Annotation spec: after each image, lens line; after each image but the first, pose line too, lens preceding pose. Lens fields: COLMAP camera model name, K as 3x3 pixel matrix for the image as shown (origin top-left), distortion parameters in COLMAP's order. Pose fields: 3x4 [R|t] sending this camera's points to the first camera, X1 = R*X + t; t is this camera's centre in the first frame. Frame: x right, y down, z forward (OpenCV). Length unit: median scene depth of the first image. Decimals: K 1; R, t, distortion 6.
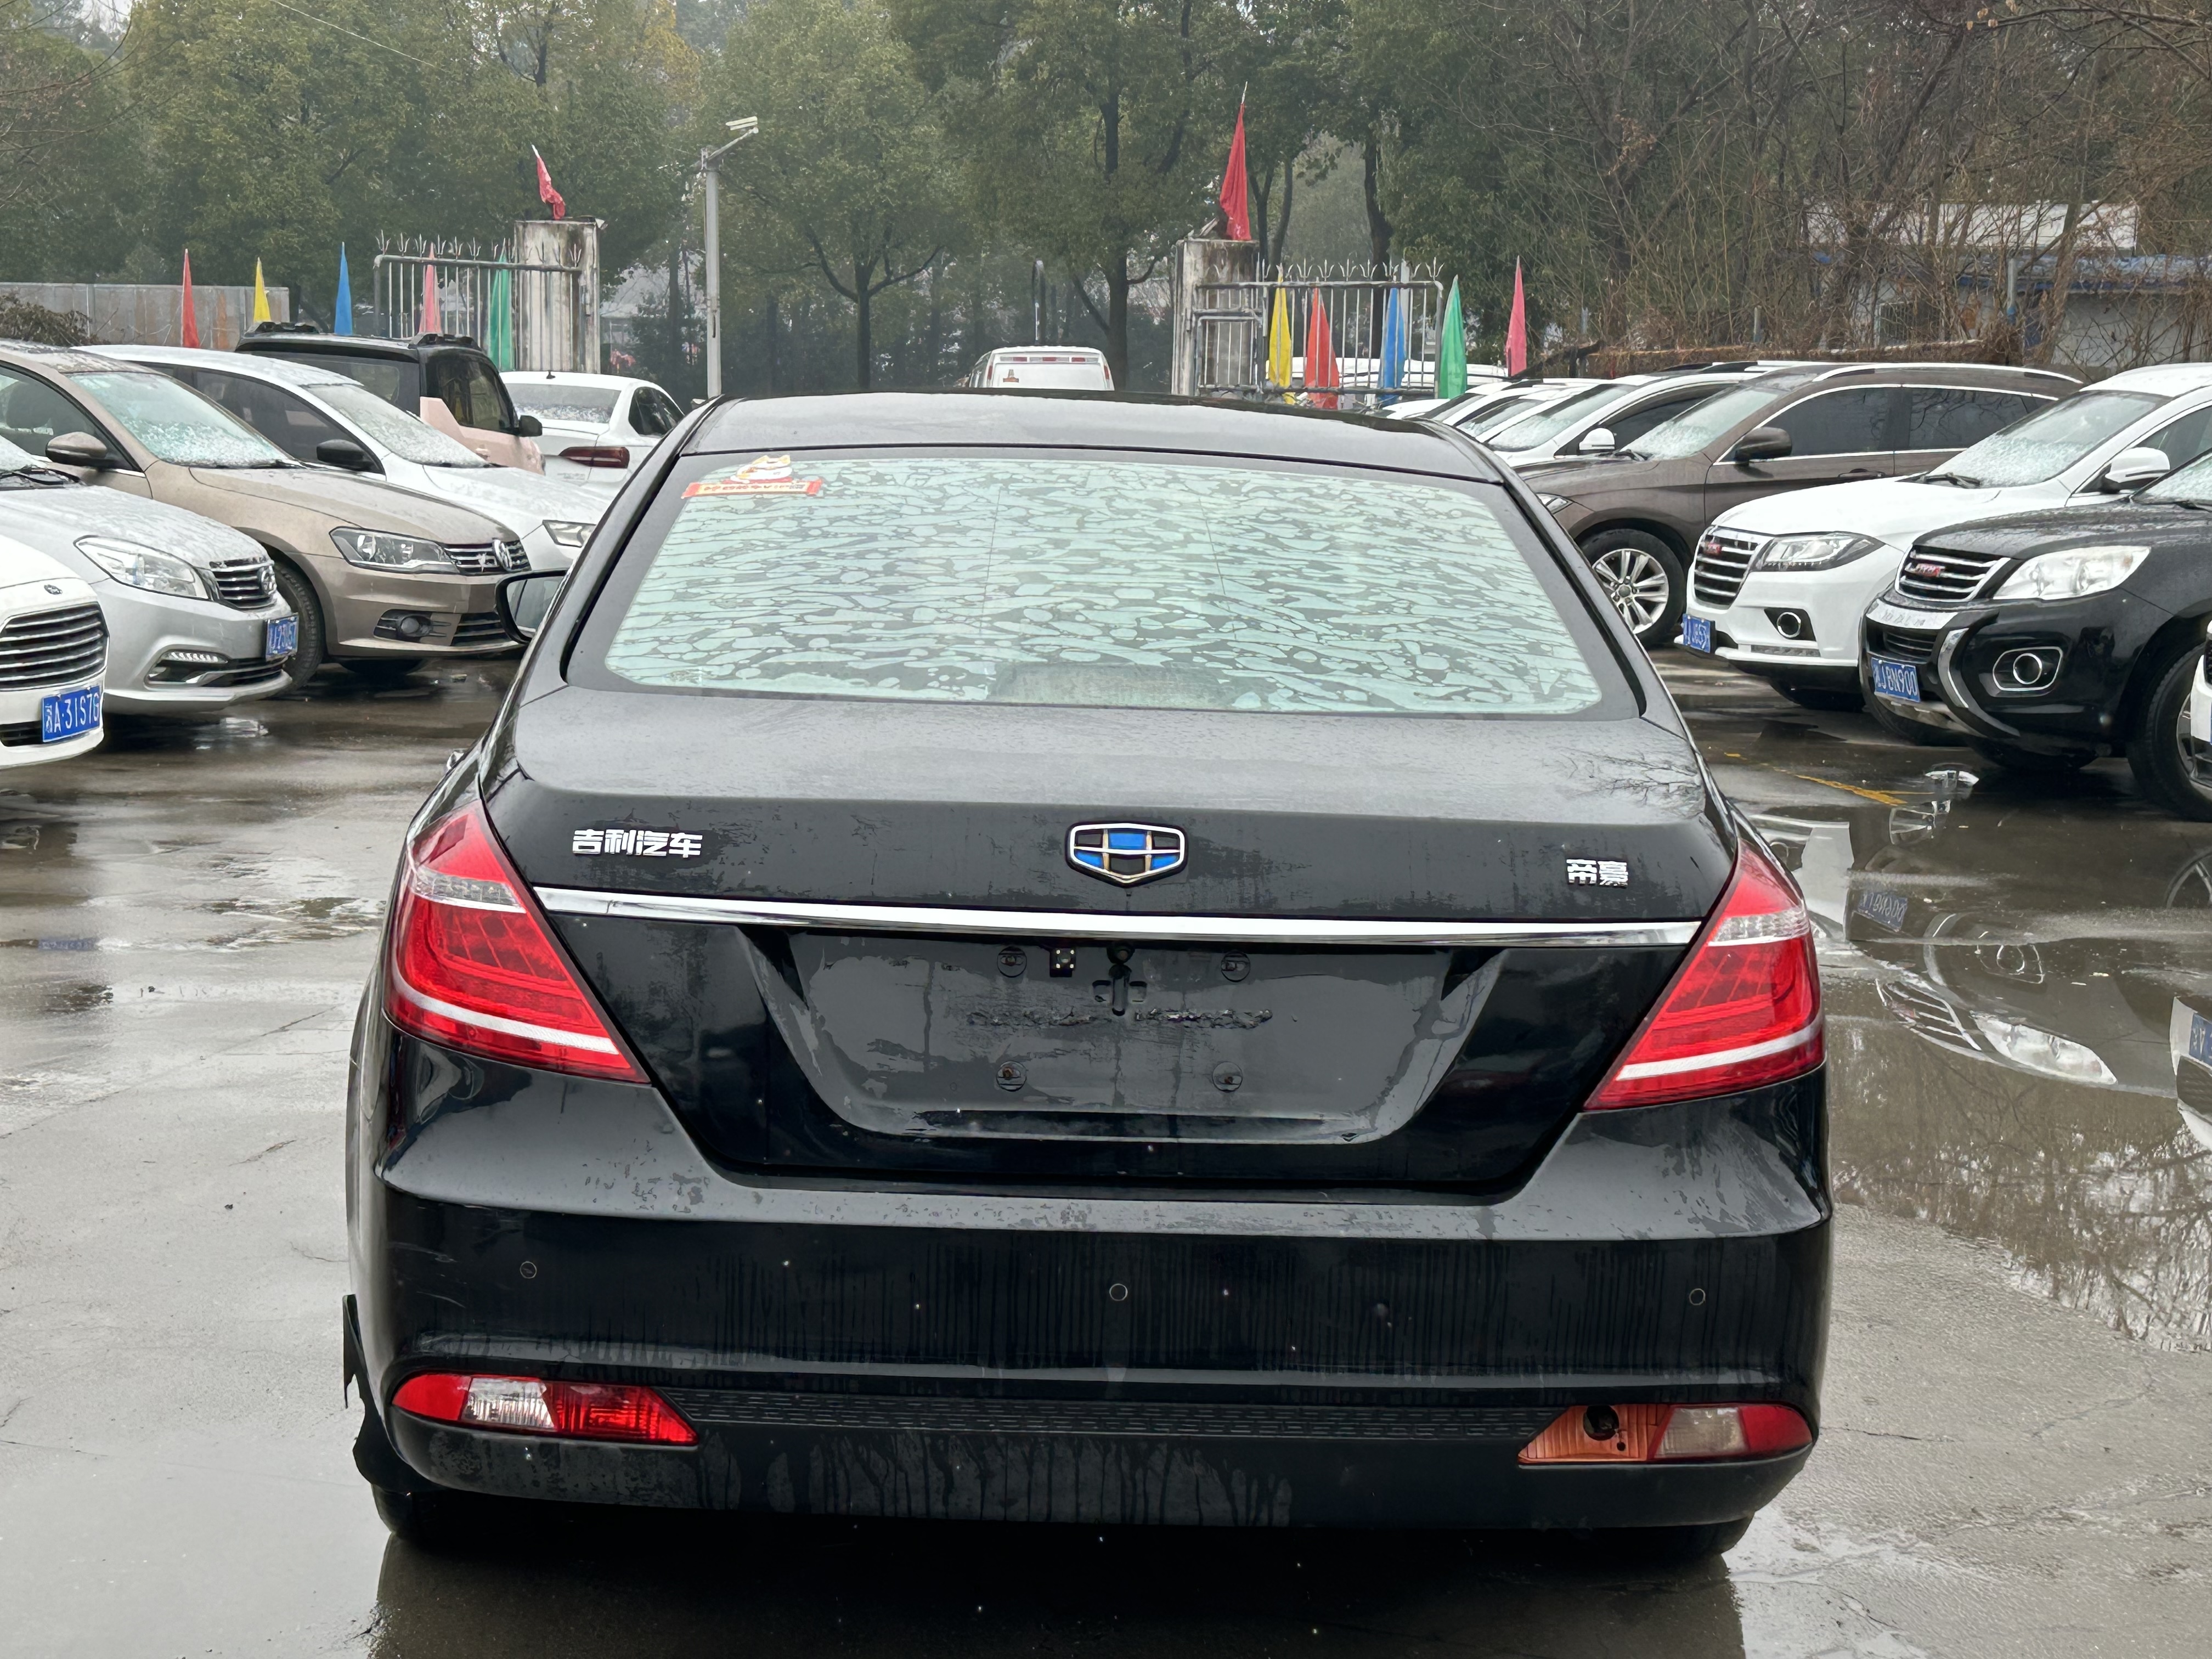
lens RADIAL K [[3413.9, 0, 1087.6], [0, 3413.9, 821.3], [0, 0, 1]] dist [0.099152, 0.000000]
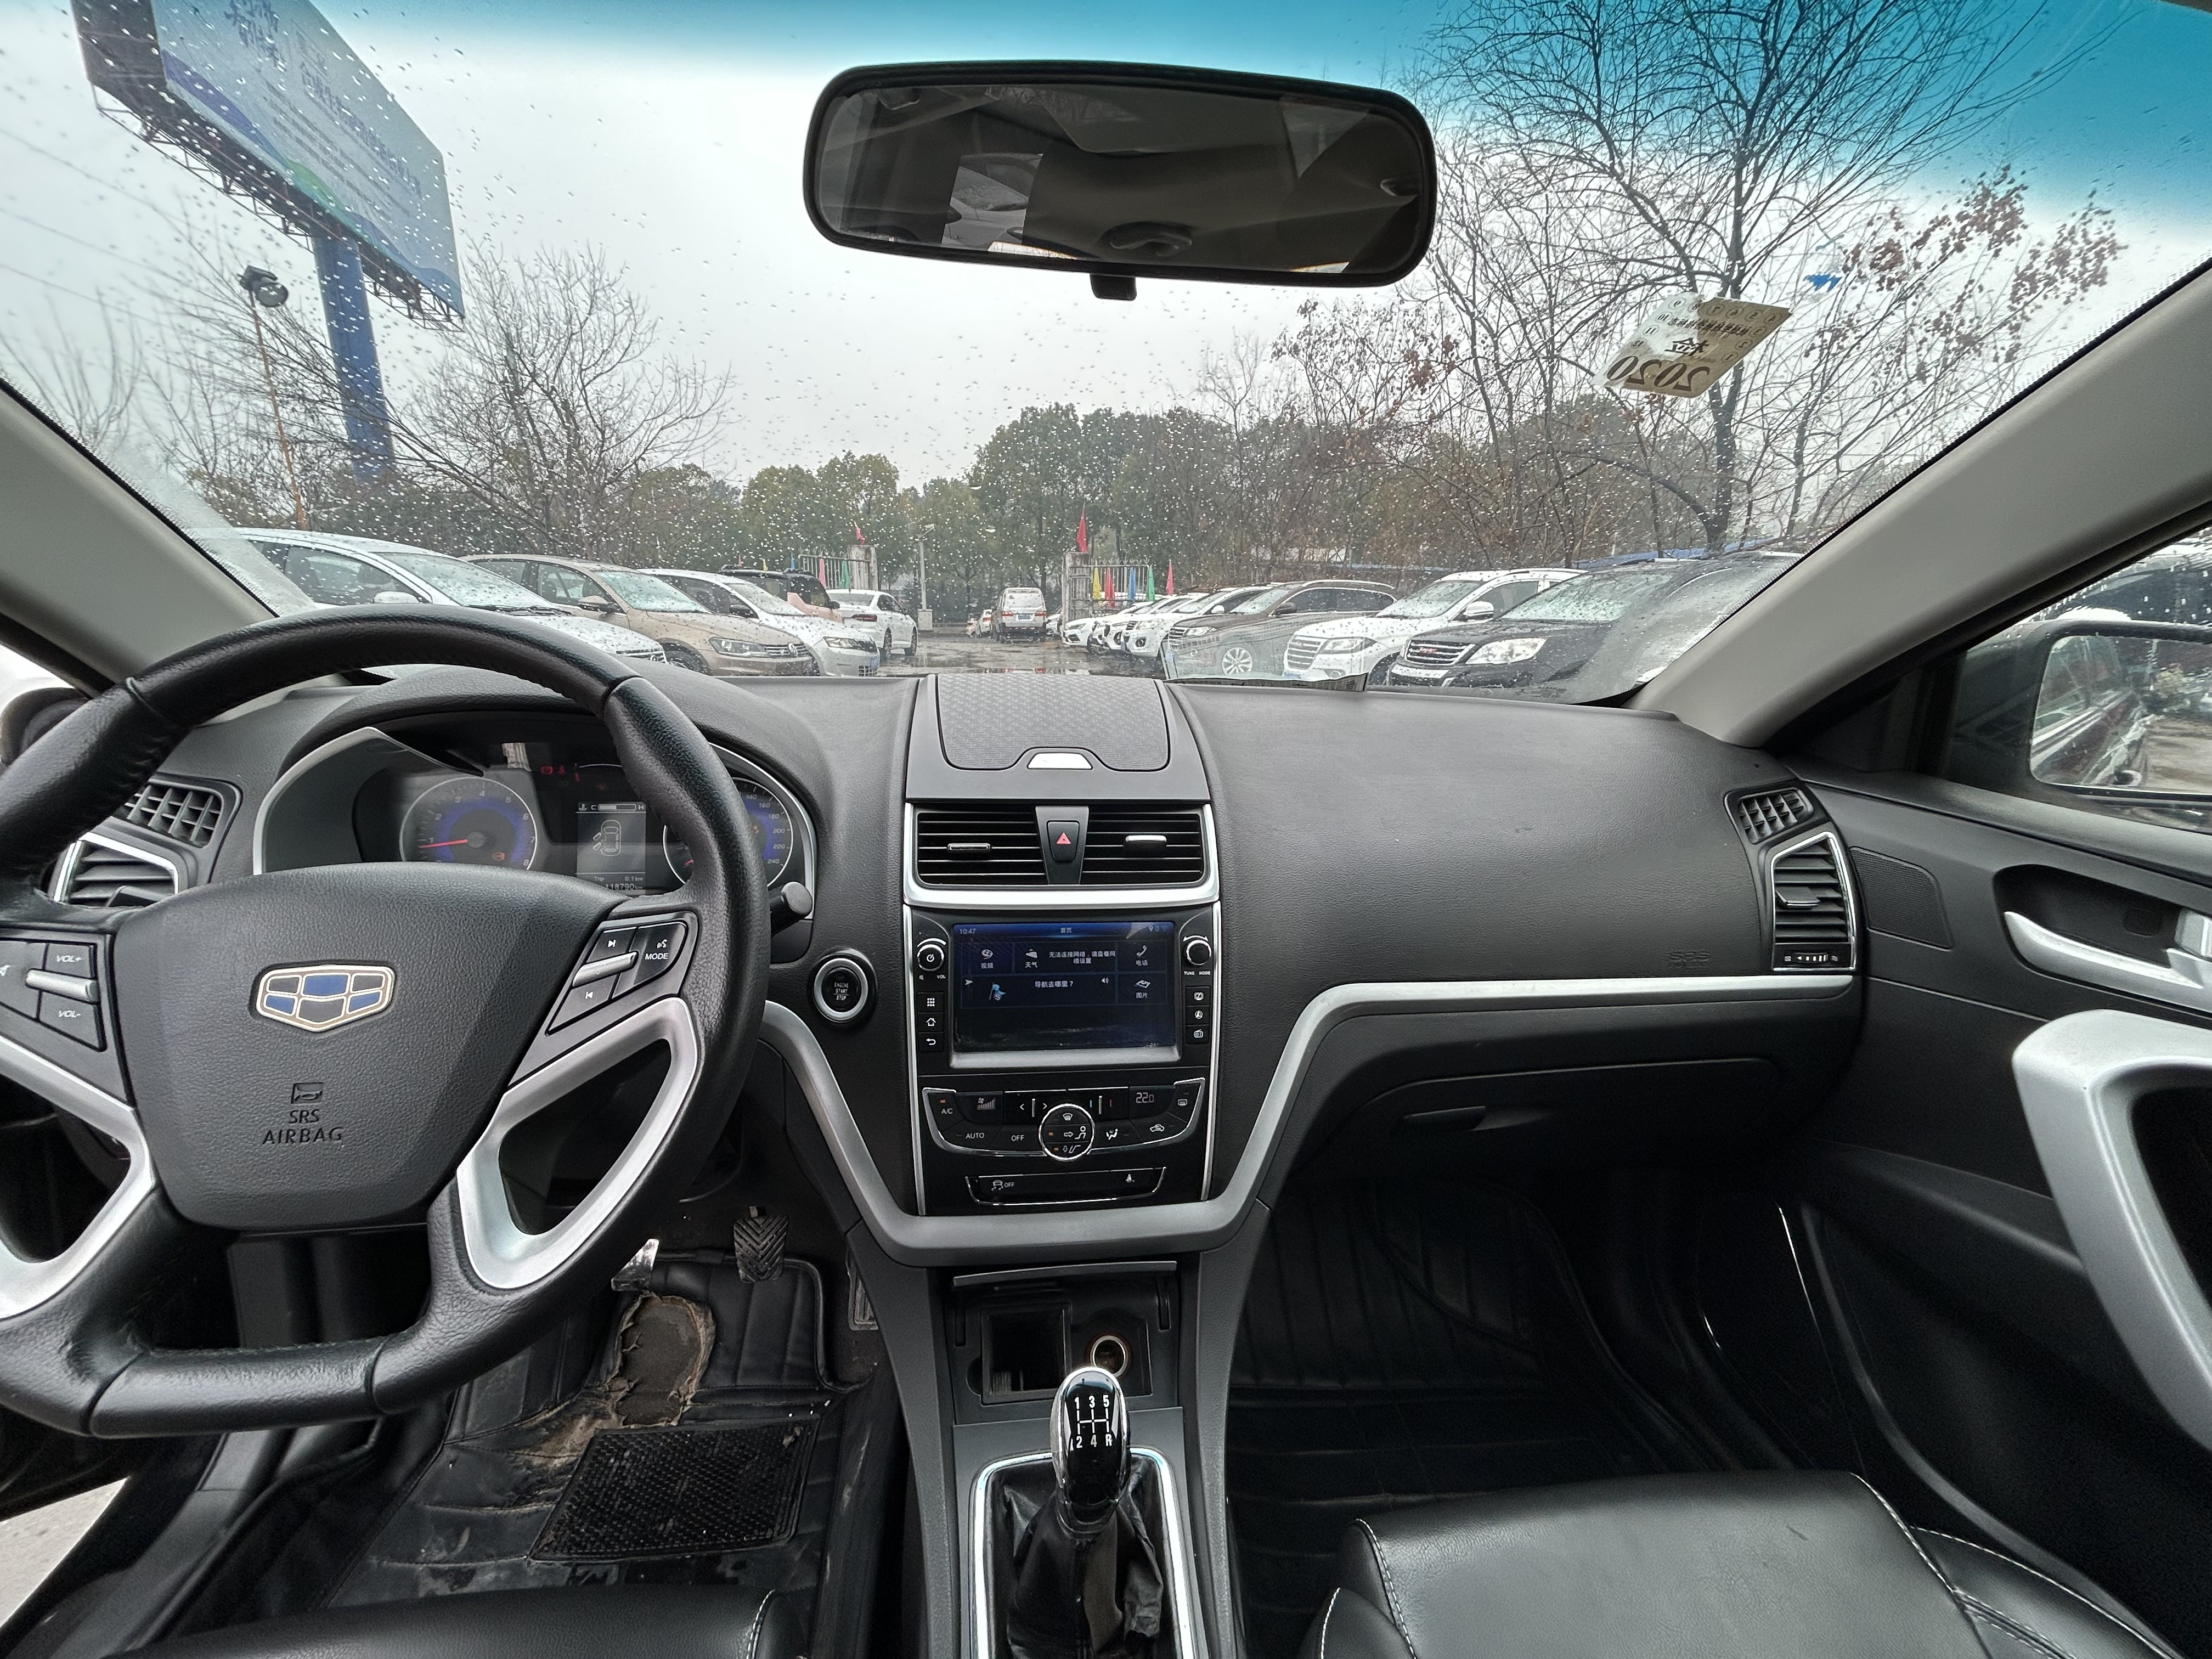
lens RADIAL K [[891.8, 0, 1129.1], [0, 891.8, 822.9], [0, 0, 1]] dist [-0.019623, -0.000262]
pose [[0.994571, -0.024231, 0.101197, -0.029446], [0.013242, 0.994075, 0.107883, -0.101565], [-0.103212, -0.105958, 0.989000, 1.645393]]
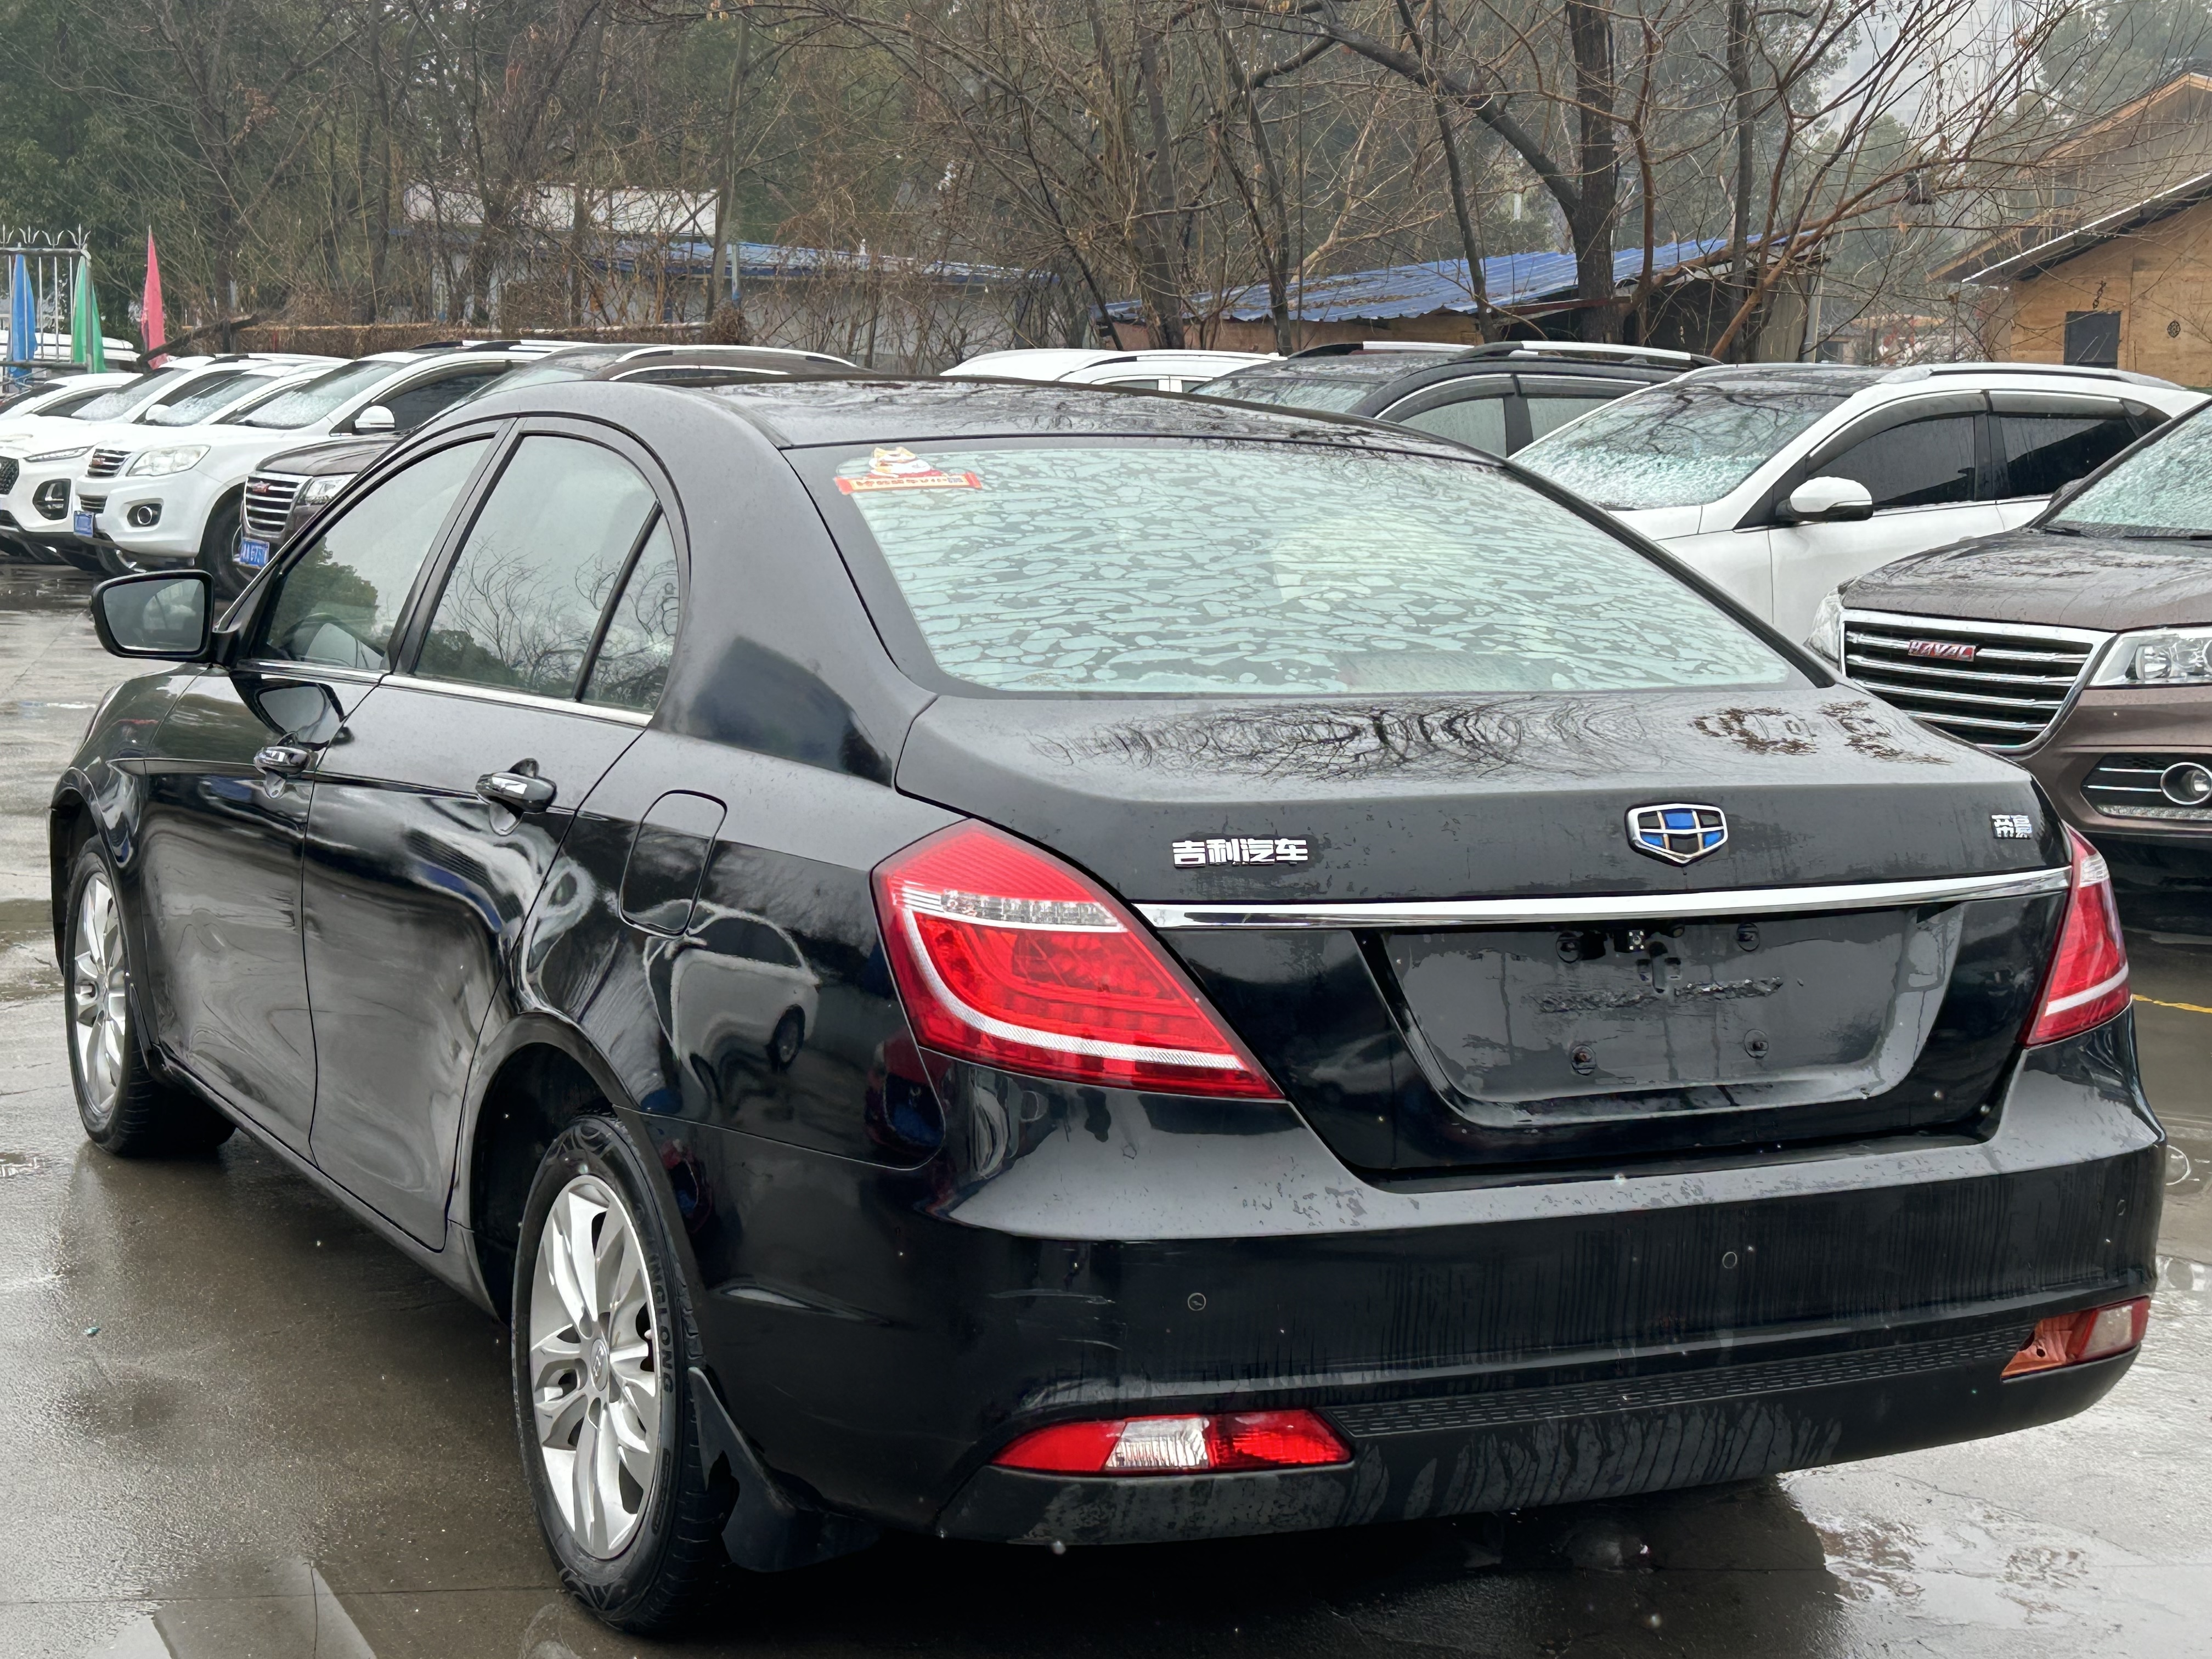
lens RADIAL K [[3413.9, 0, 1083.3], [0, 3413.9, 826.0], [0, 0, 1]] dist [0.099152, 0.000000]
pose [[0.905408, -0.056245, 0.420800, -0.571242], [0.052730, 0.998409, 0.019994, -0.022310], [-0.421255, 0.004086, 0.906933, 0.141404]]
